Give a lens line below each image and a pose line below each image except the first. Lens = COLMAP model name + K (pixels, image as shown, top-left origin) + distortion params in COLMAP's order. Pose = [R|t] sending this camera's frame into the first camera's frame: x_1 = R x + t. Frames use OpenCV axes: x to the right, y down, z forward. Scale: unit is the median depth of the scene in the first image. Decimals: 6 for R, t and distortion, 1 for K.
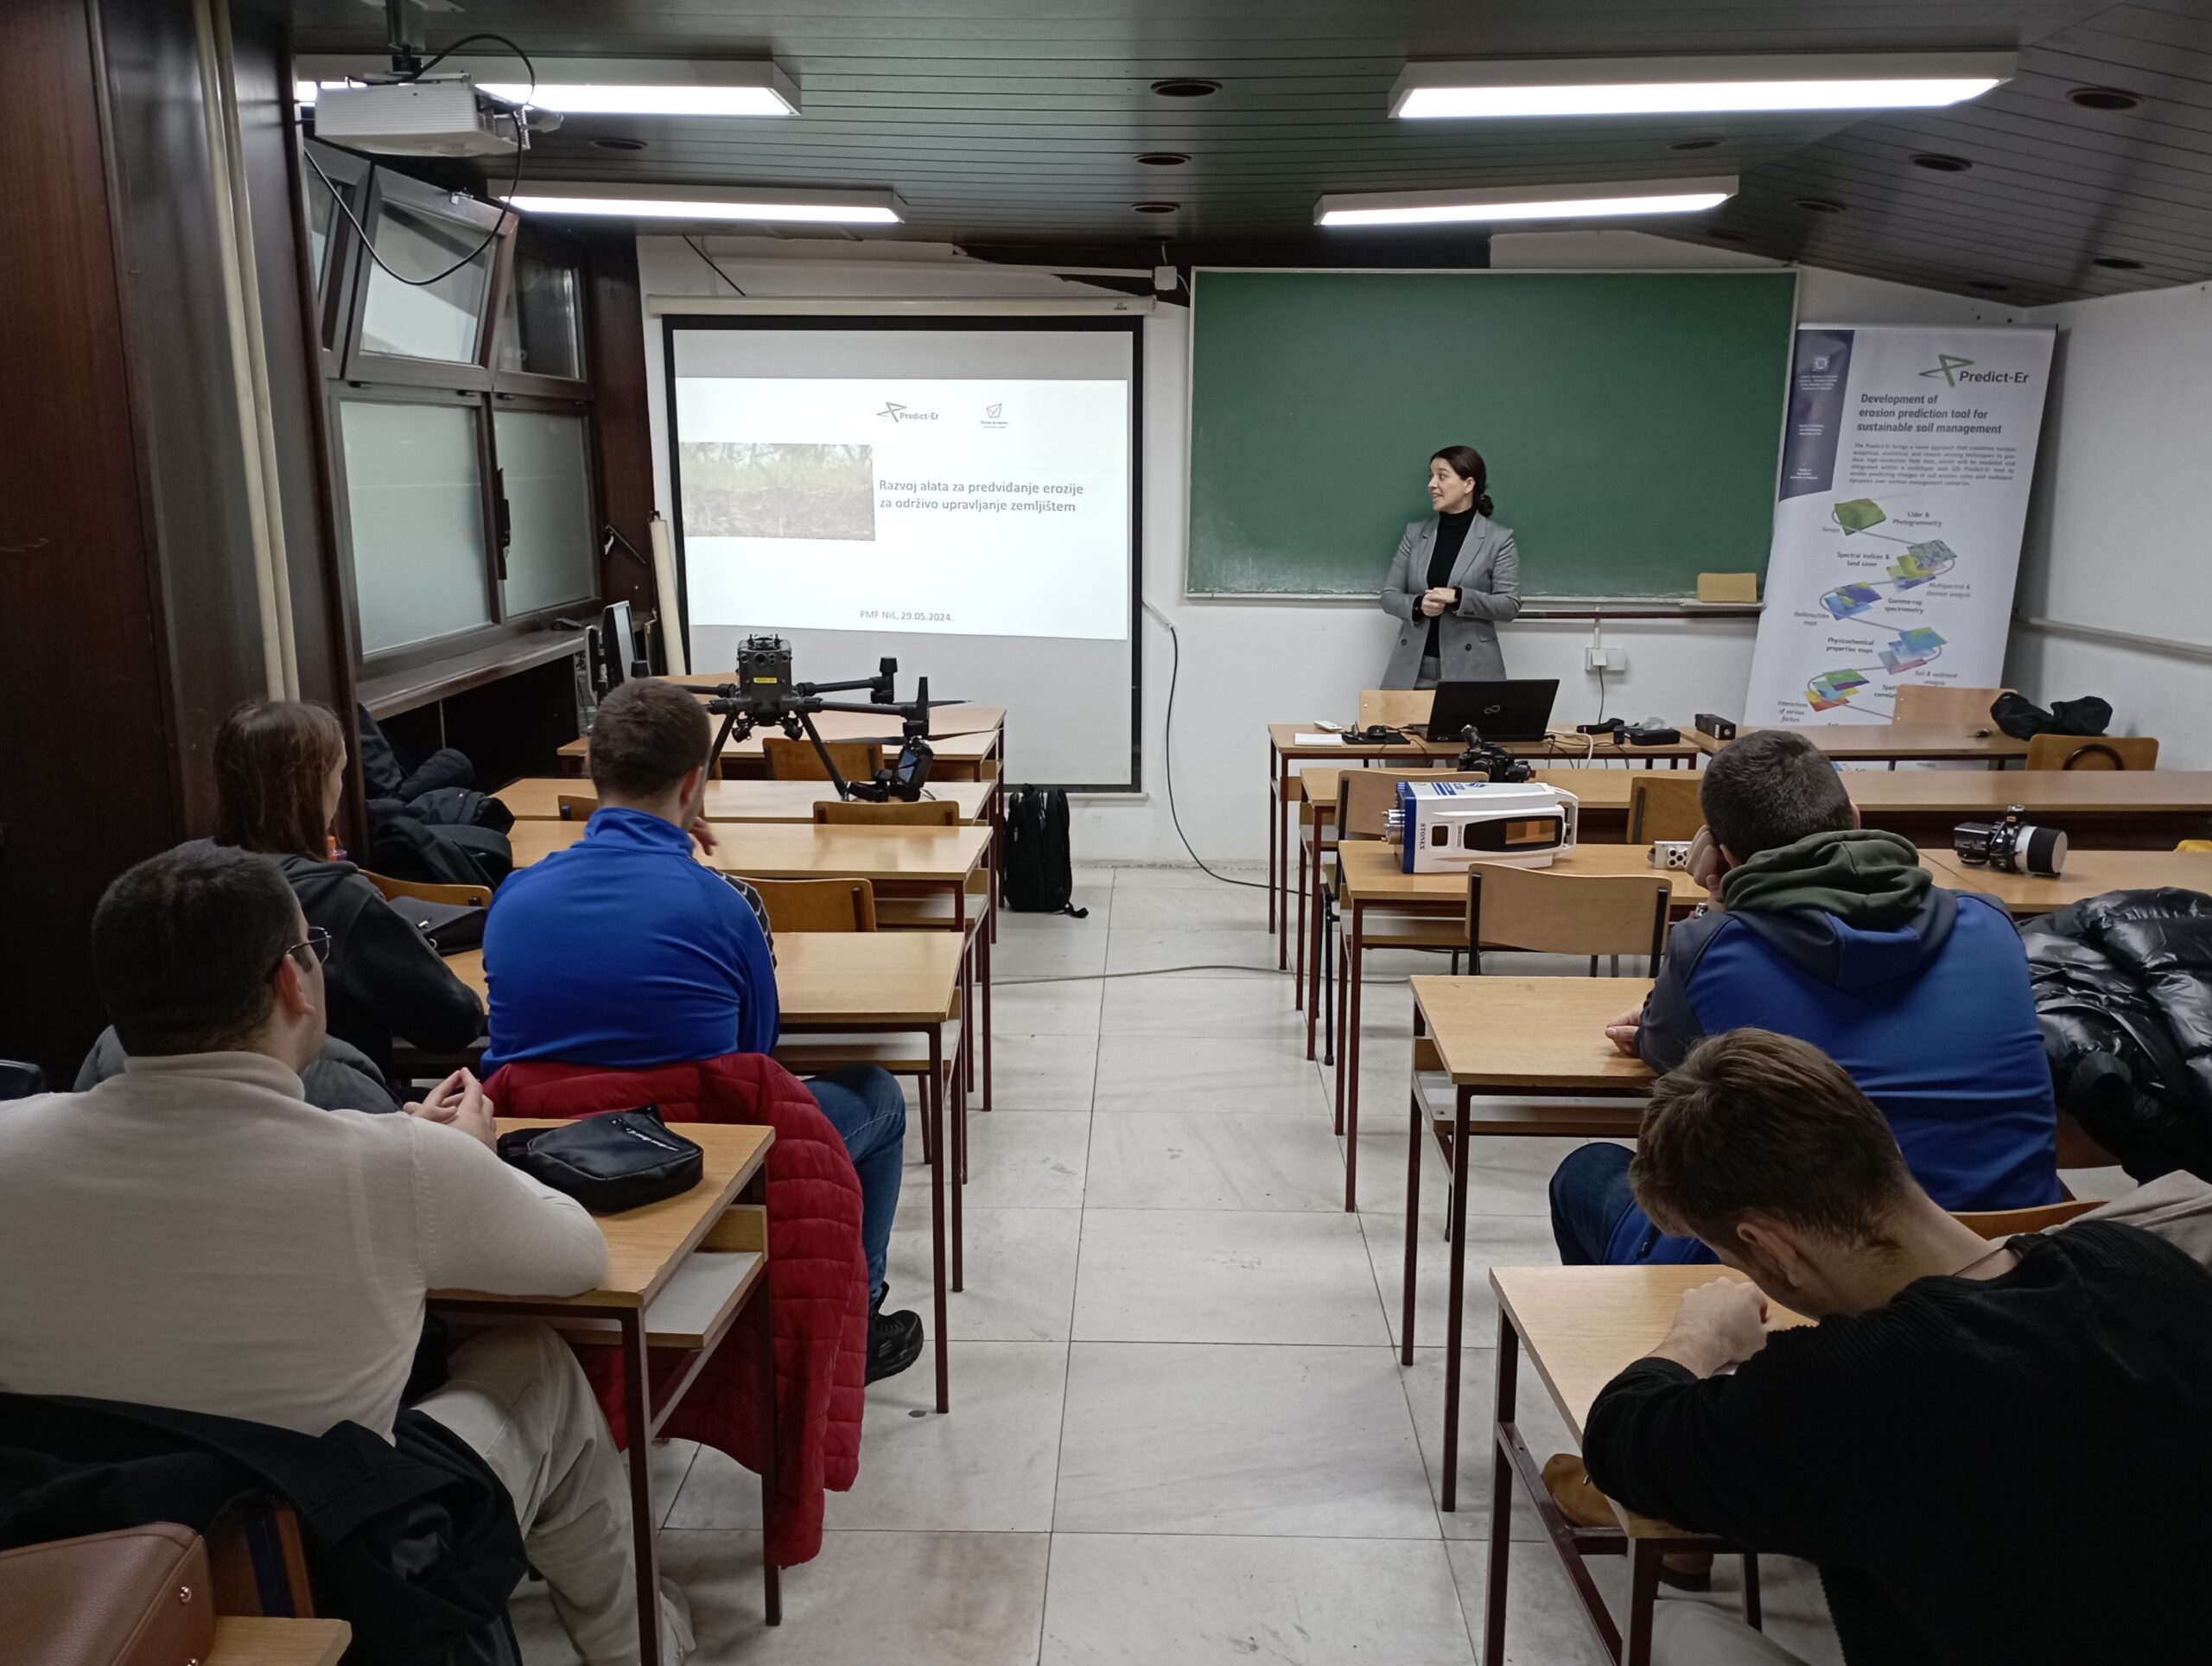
lens RADIAL K [[1821.4, 0, 1103.1], [0, 1821.4, 829.1], [0, 0, 1]] dist [0.108725, -0.138607]
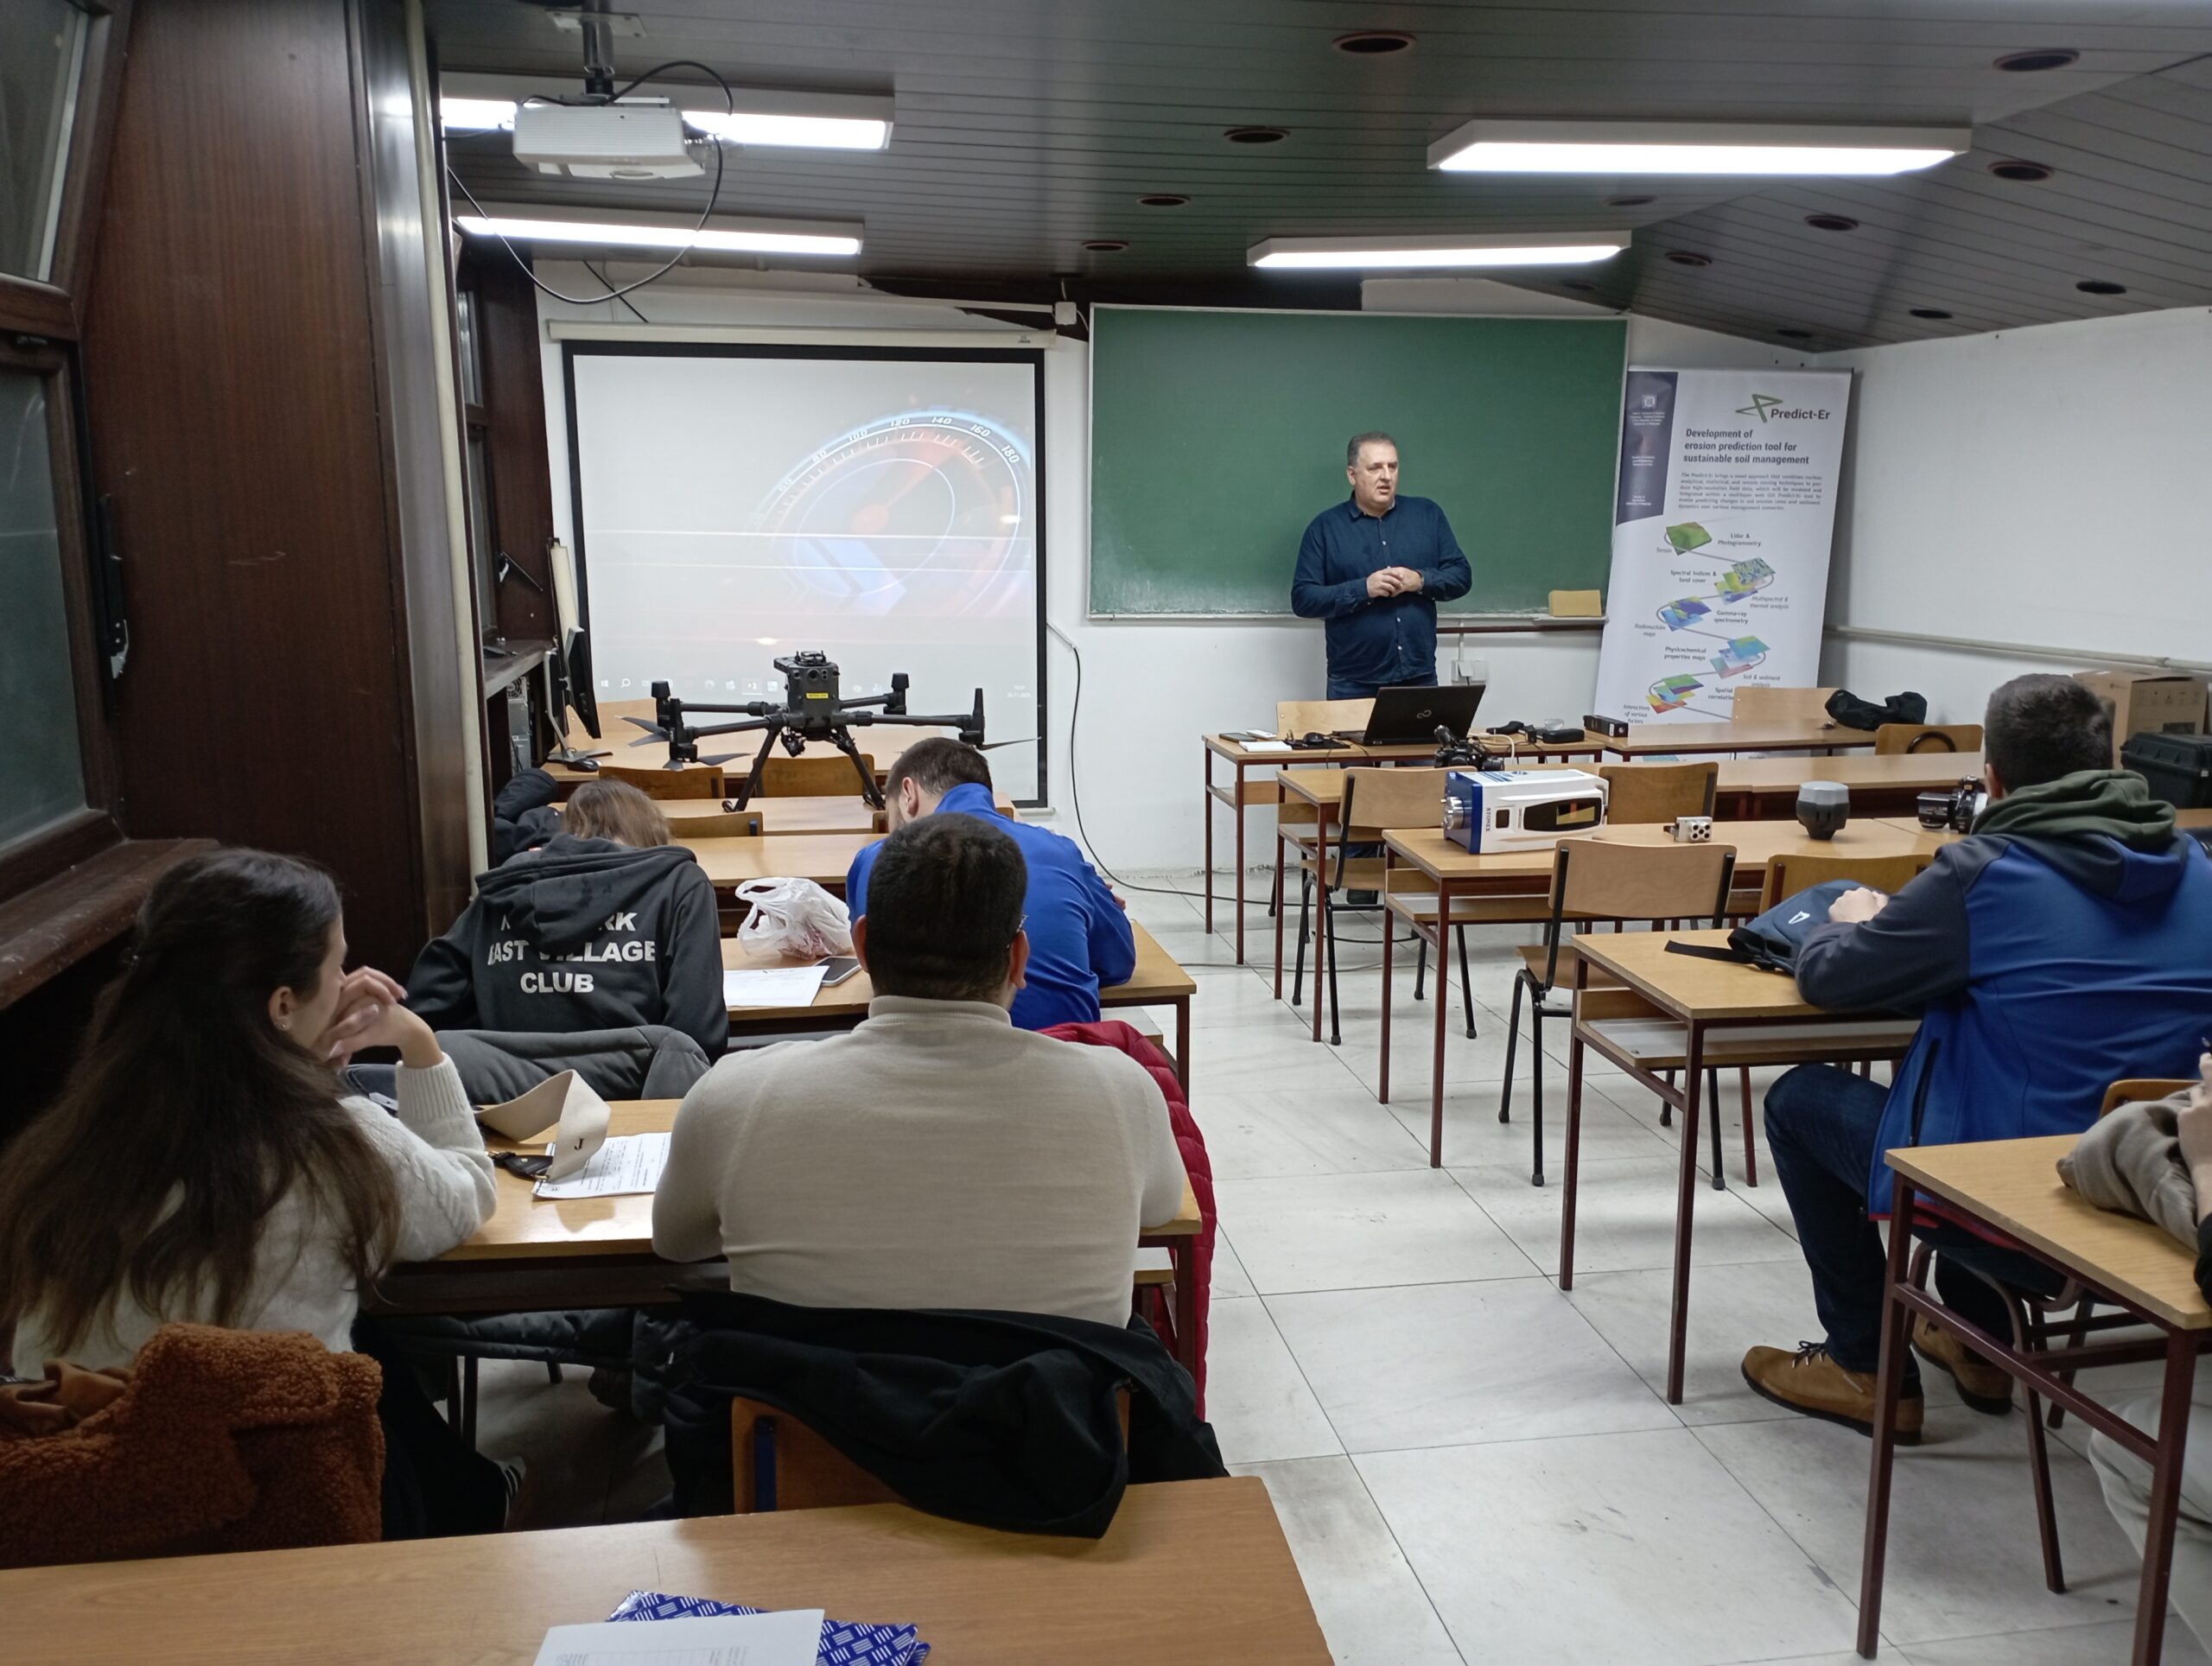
lens RADIAL K [[1820.6, 0, 1108.4], [0, 1820.6, 820.9], [0, 0, 1]] dist [0.107161, -0.119891]
pose [[0.981257, -0.034600, 0.189571, -0.155284], [0.039279, 0.999008, -0.020978, 0.011412], [-0.188657, 0.028031, 0.981643, -0.020429]]
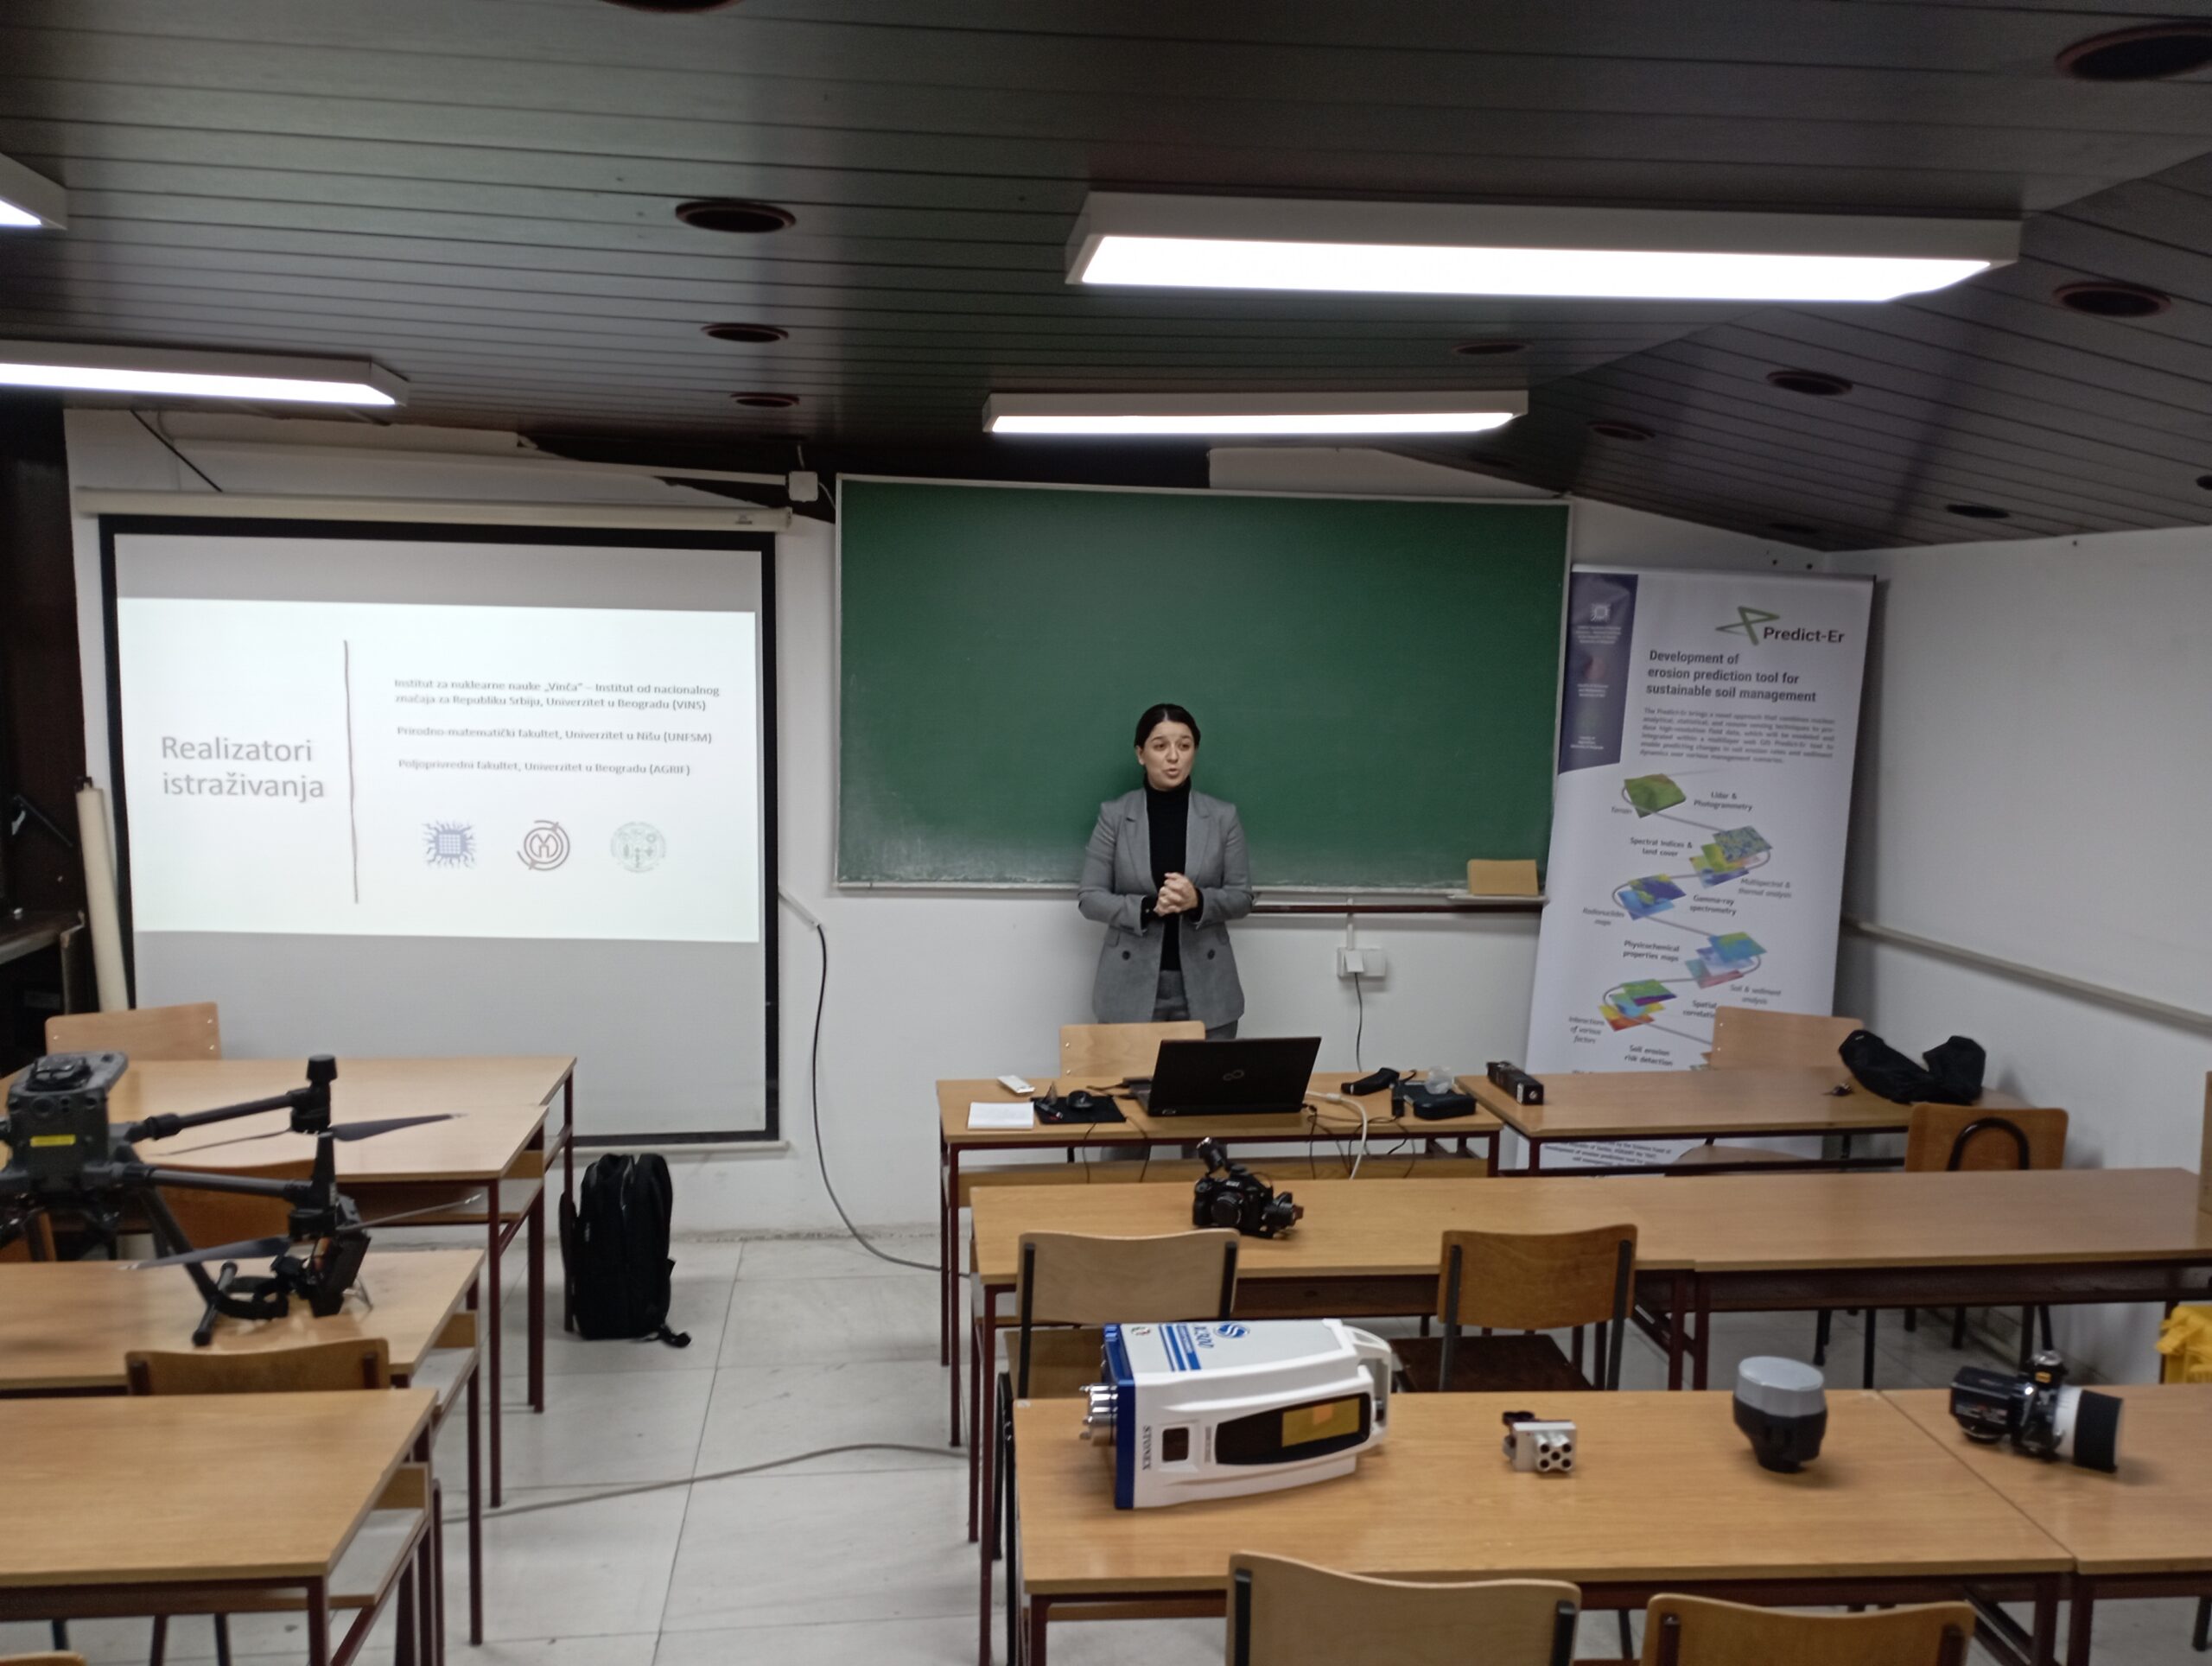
lens RADIAL K [[1820.6, 0, 1108.4], [0, 1820.6, 820.9], [0, 0, 1]] dist [0.107161, -0.119891]
pose [[0.987938, -0.001928, 0.154835, 0.042807], [0.017084, 0.995175, -0.096613, -0.084873], [-0.153902, 0.098093, 0.983205, 0.240096]]
